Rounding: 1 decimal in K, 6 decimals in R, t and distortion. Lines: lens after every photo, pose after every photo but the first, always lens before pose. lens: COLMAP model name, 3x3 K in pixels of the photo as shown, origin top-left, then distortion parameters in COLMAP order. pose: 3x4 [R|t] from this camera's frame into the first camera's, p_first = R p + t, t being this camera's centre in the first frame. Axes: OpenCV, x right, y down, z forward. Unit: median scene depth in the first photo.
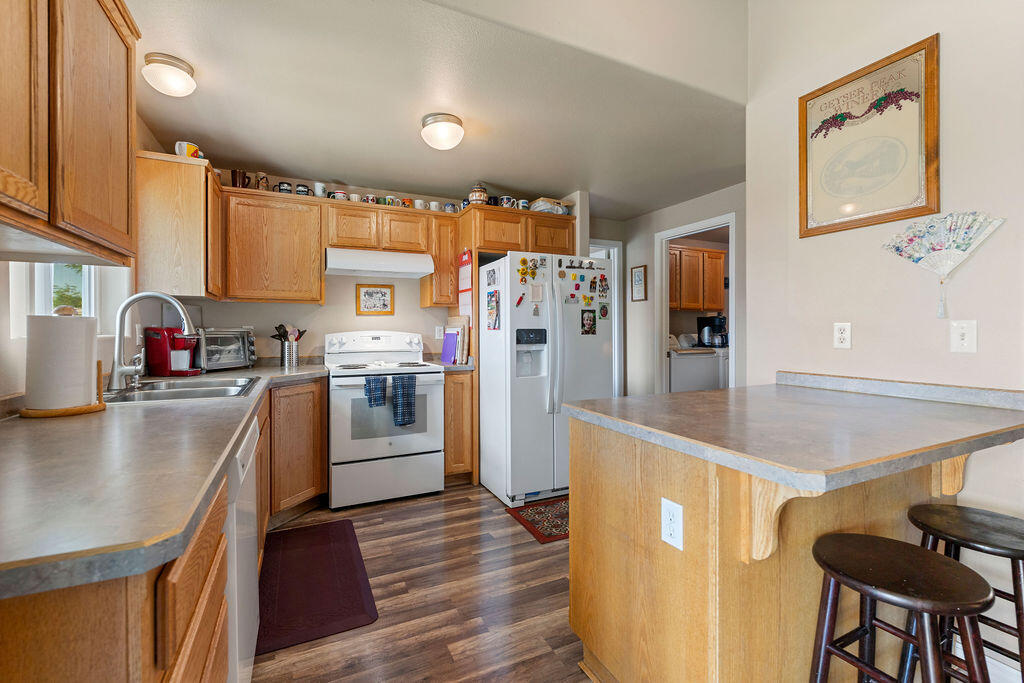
lens RADIAL K [[443.2, 0, 512.0], [0, 443.2, 328.8], [0, 0, 1]] dist [0.003464, -0.000182]
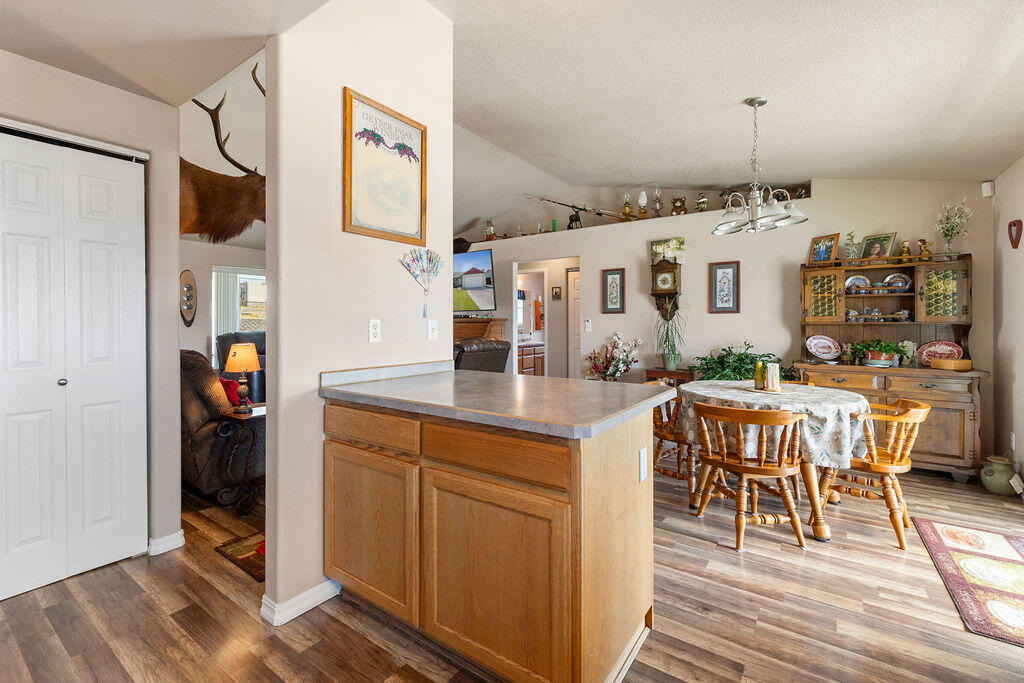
lens RADIAL K [[443.2, 0, 511.1], [0, 443.2, 337.2], [0, 0, 1]] dist [0.003464, -0.000182]
pose [[-0.491684, -0.024521, 0.870428, -0.254647], [-0.001152, 0.999621, 0.027510, -0.000183], [-0.870773, 0.012523, -0.491526, 0.772095]]
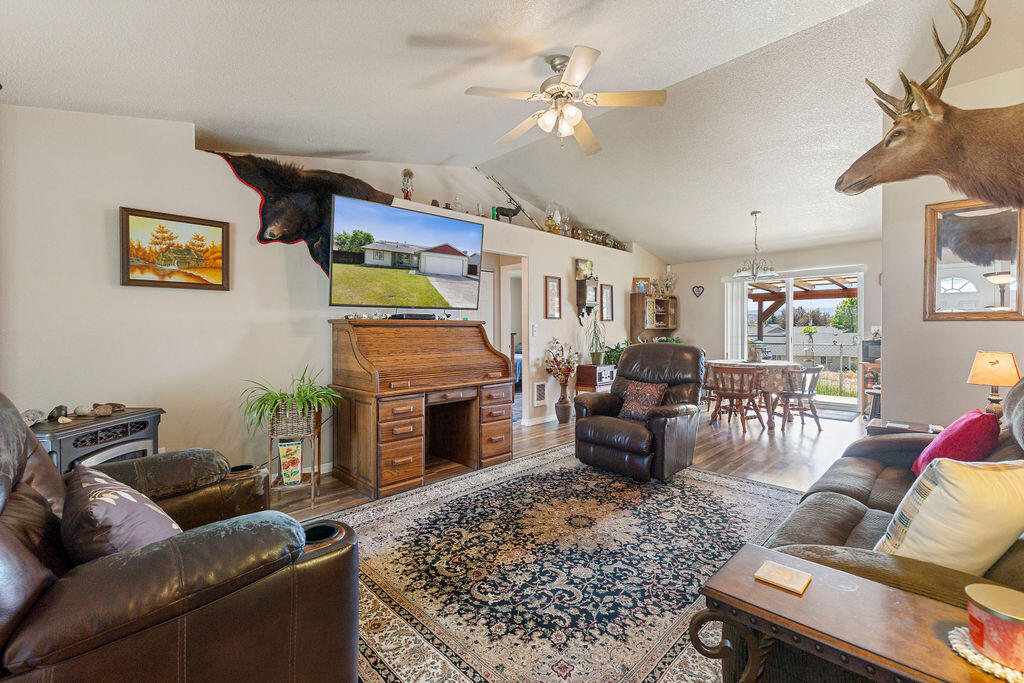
lens RADIAL K [[443.2, 0, 514.1], [0, 443.2, 334.9], [0, 0, 1]] dist [0.003464, -0.000182]
pose [[-0.942878, 0.008766, -0.333022, 1.886723], [0.005565, 0.999929, 0.010562, -0.000554], [0.333090, 0.008106, -0.942860, 1.258399]]
